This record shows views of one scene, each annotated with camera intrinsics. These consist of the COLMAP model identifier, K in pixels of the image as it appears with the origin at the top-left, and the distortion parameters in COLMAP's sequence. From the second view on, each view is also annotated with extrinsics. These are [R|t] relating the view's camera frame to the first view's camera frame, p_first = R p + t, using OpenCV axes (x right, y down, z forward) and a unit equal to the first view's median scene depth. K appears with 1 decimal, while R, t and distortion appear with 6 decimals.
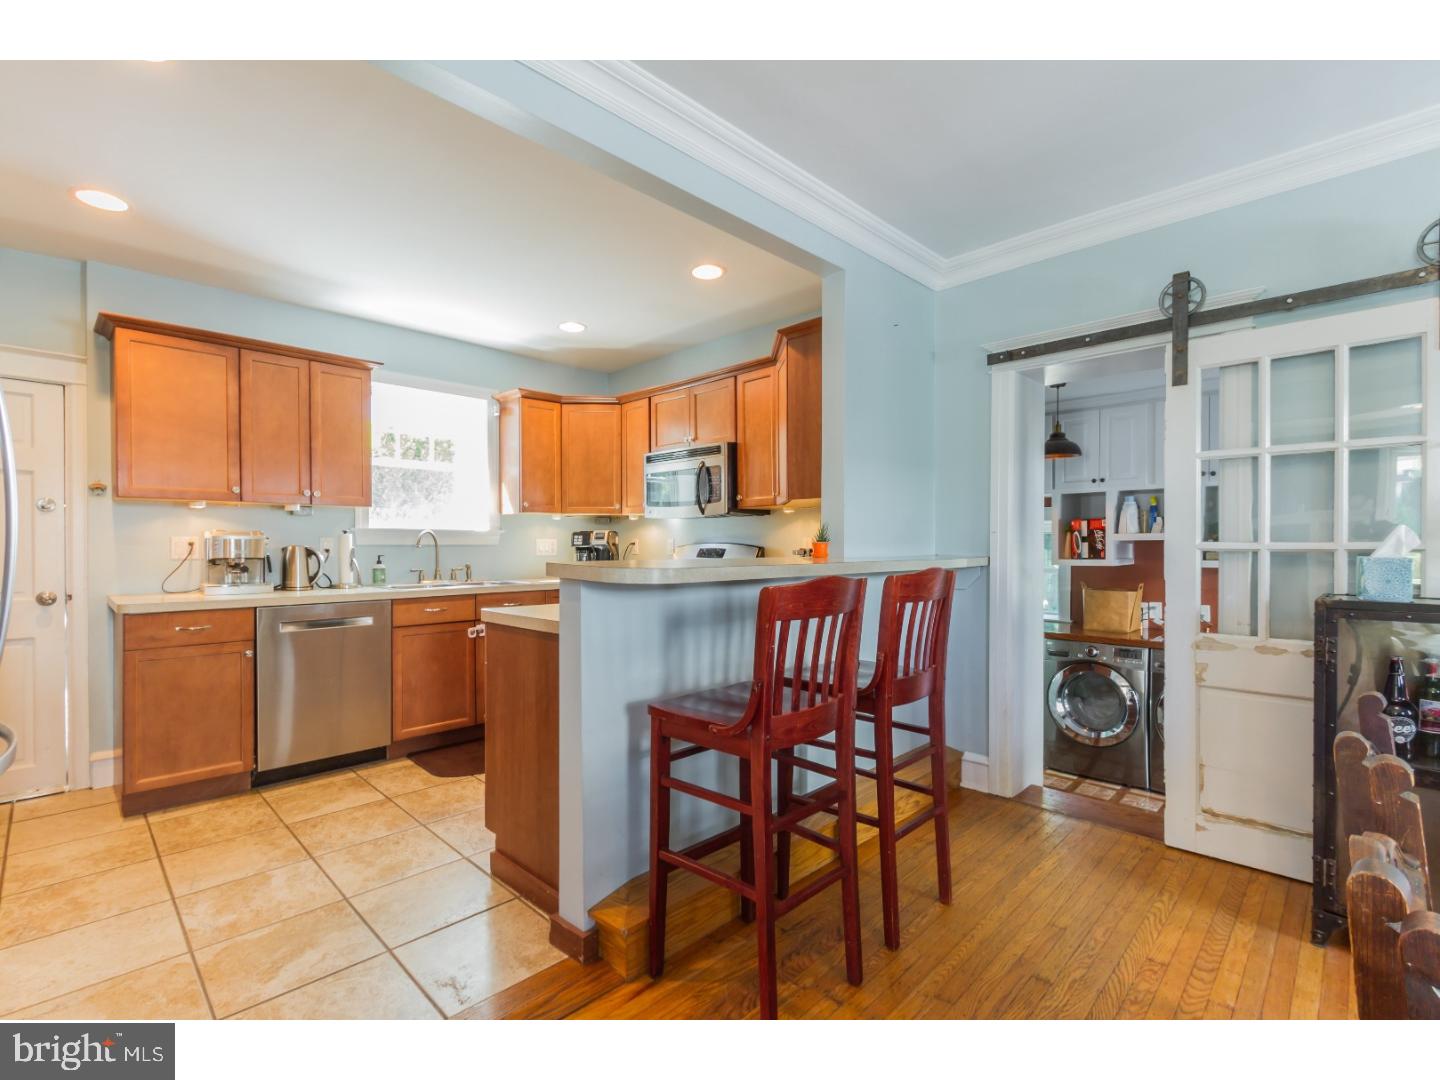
lens RADIAL K [[674.3, 0, 724.8], [0, 674.3, 550.1], [0, 0, 1]] dist [-0.001288, -0.000309]
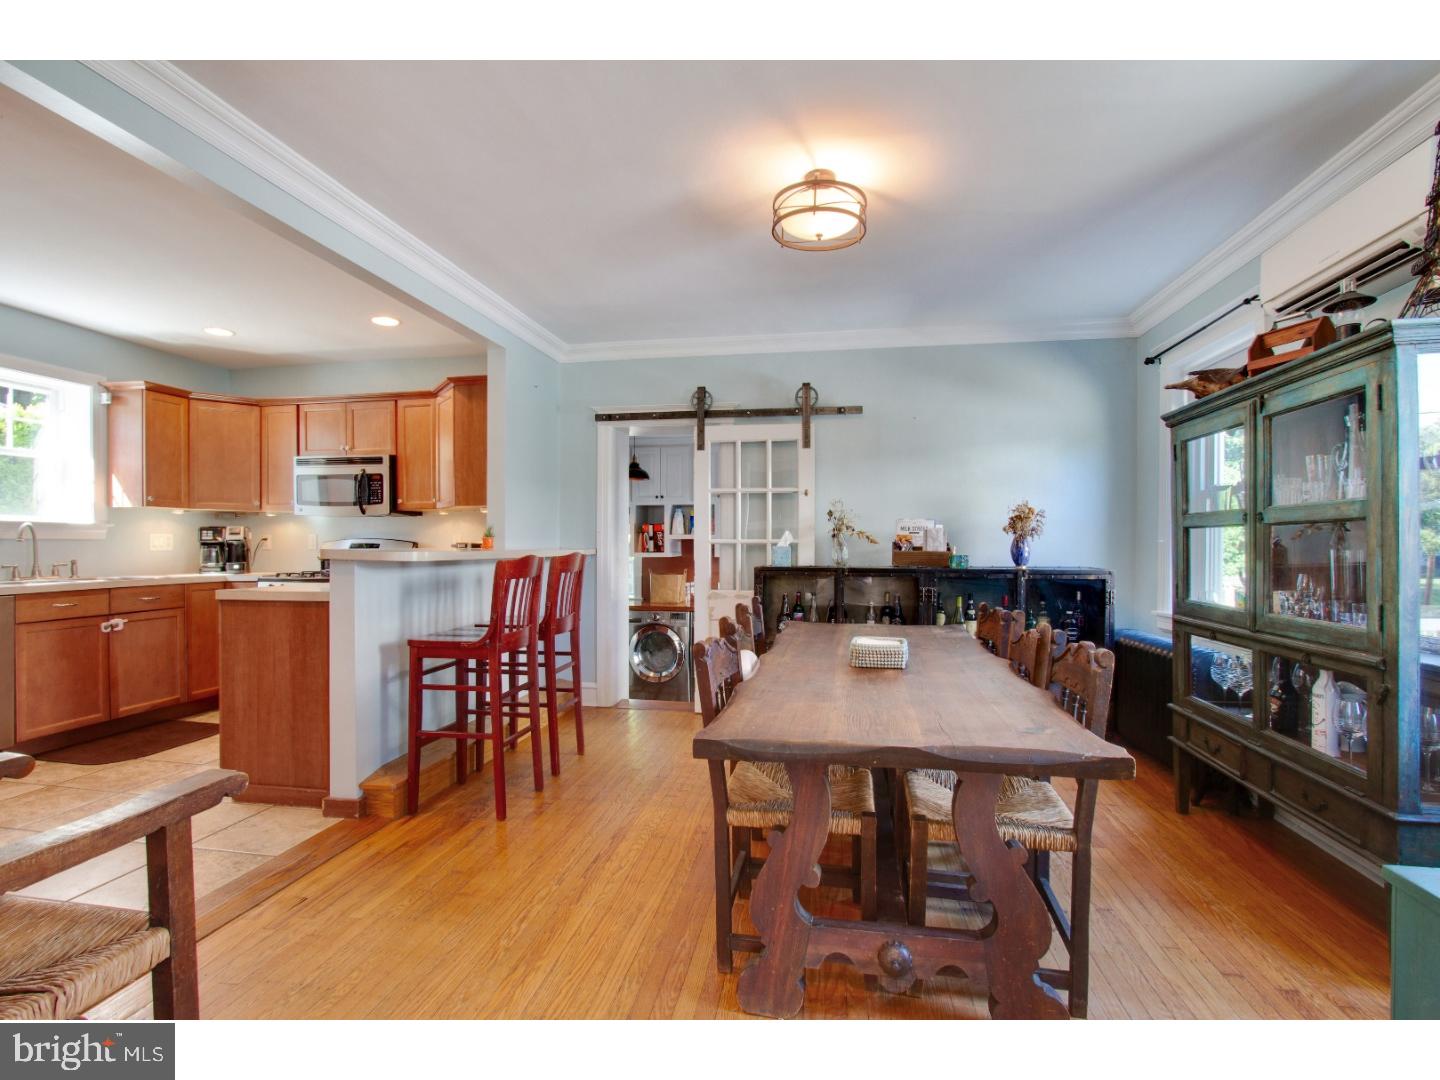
lens RADIAL K [[683.4, 0, 726.7], [0, 683.4, 550.5], [0, 0, 1]] dist [-0.016612, -0.000397]
pose [[0.821843, -0.002645, 0.569707, -0.209943], [0.002666, 0.999996, 0.000797, 0.012451], [-0.569707, 0.000863, 0.821847, -0.368991]]
